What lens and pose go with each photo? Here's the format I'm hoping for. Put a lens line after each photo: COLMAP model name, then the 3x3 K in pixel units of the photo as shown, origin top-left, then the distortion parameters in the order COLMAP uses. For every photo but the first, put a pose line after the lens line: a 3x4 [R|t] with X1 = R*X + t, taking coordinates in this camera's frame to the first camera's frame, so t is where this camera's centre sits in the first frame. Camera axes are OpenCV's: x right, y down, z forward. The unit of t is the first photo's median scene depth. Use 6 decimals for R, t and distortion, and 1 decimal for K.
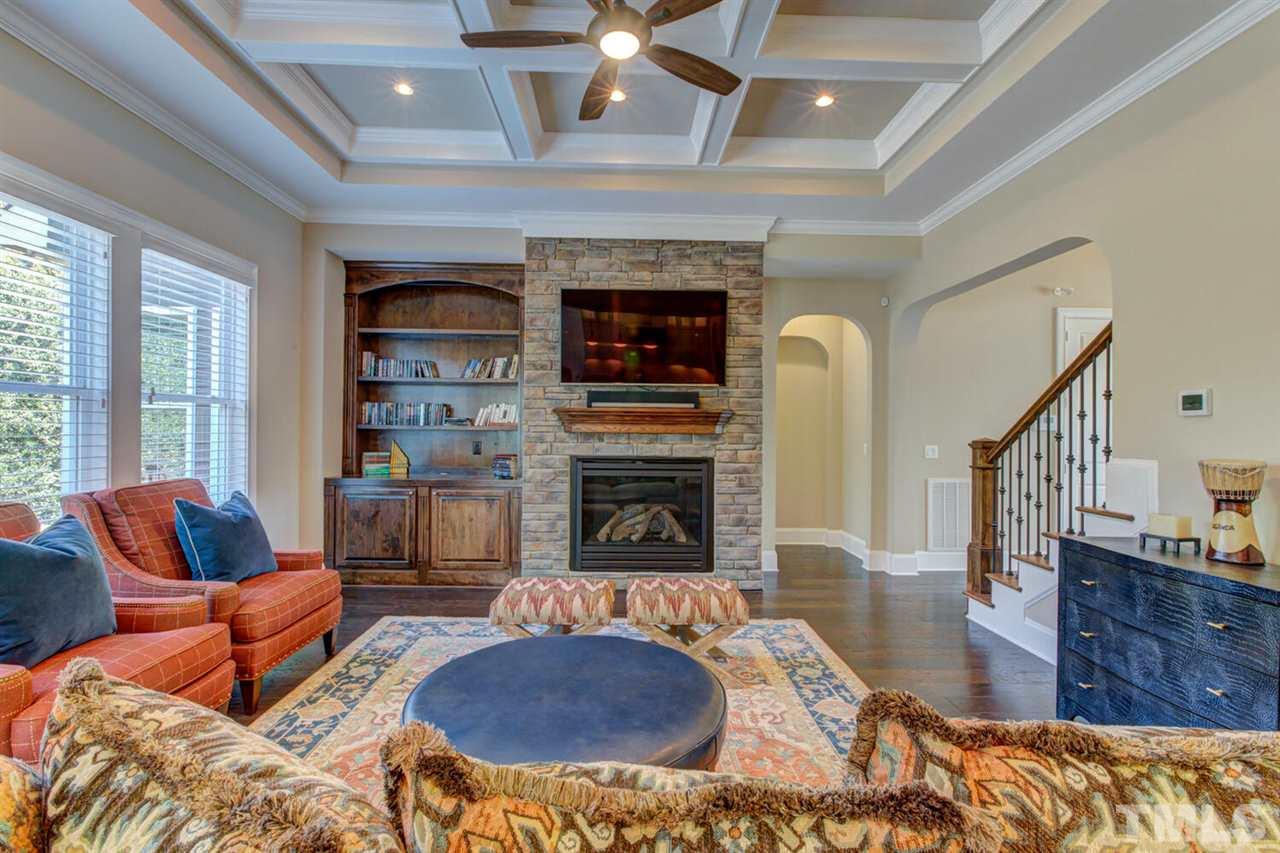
lens RADIAL K [[576.2, 0, 640.5], [0, 576.2, 430.9], [0, 0, 1]] dist [-0.002389, 0.000228]
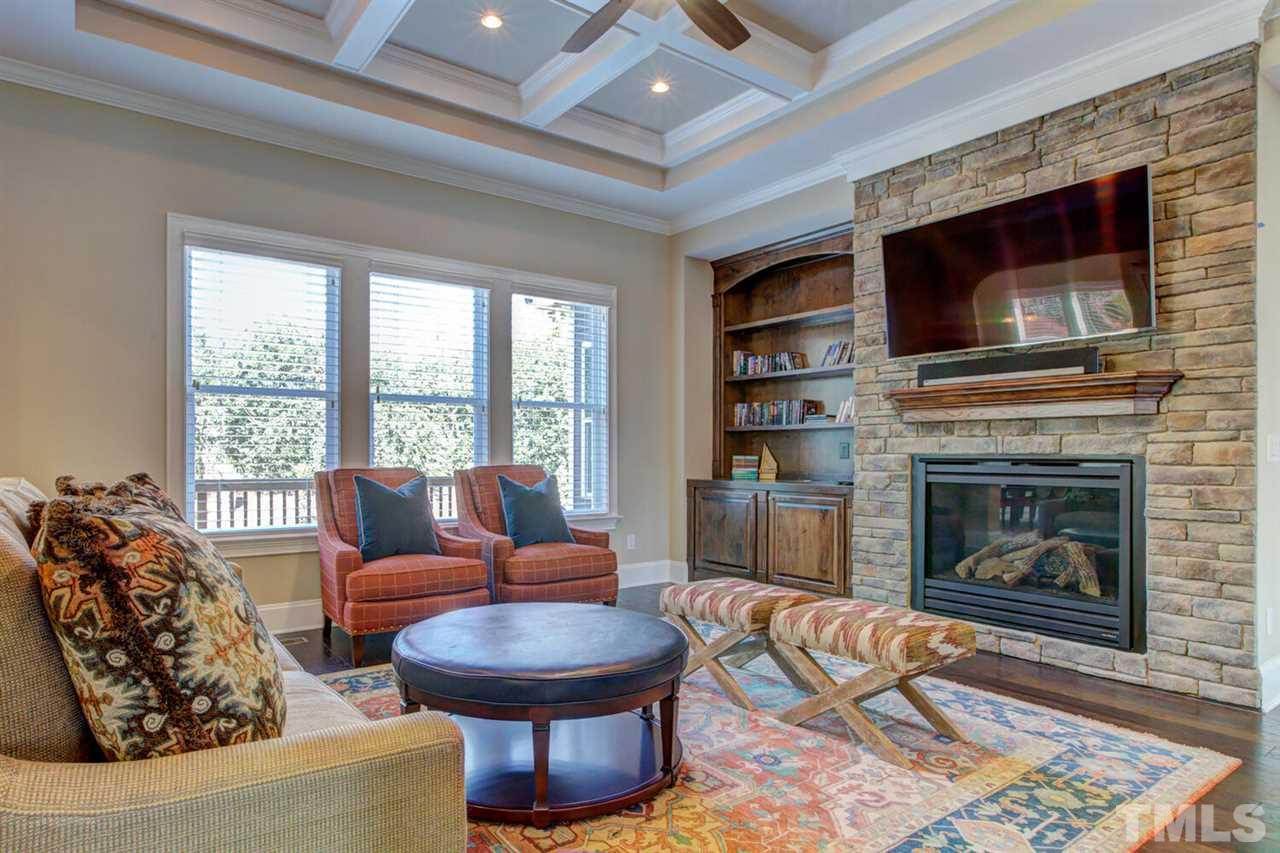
lens RADIAL K [[740.3, 0, 594.0], [0, 740.3, 457.5], [0, 0, 1]] dist [0.015388, 0.002067]
pose [[0.554838, -0.007198, -0.831927, 0.450757], [0.002410, 0.999972, -0.007044, 0.052349], [0.831955, 0.001904, 0.554840, 0.126257]]
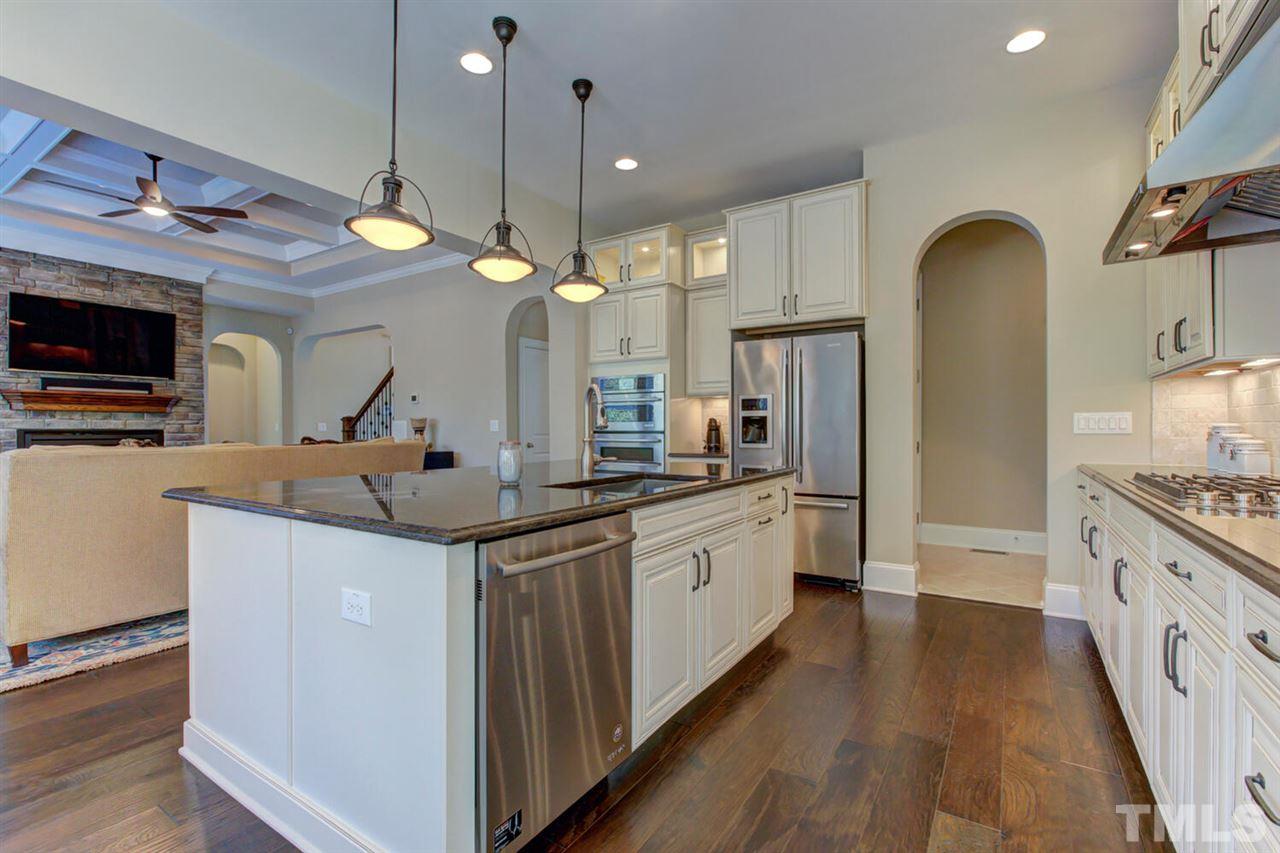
lens RADIAL K [[572.5, 0, 639.4], [0, 572.5, 438.2], [0, 0, 1]] dist [0.000084, -0.000288]
pose [[0.564031, -0.022380, 0.825450, -0.379433], [0.002397, 0.999673, 0.025465, 0.034612], [-0.825750, -0.012384, 0.563900, -0.767079]]
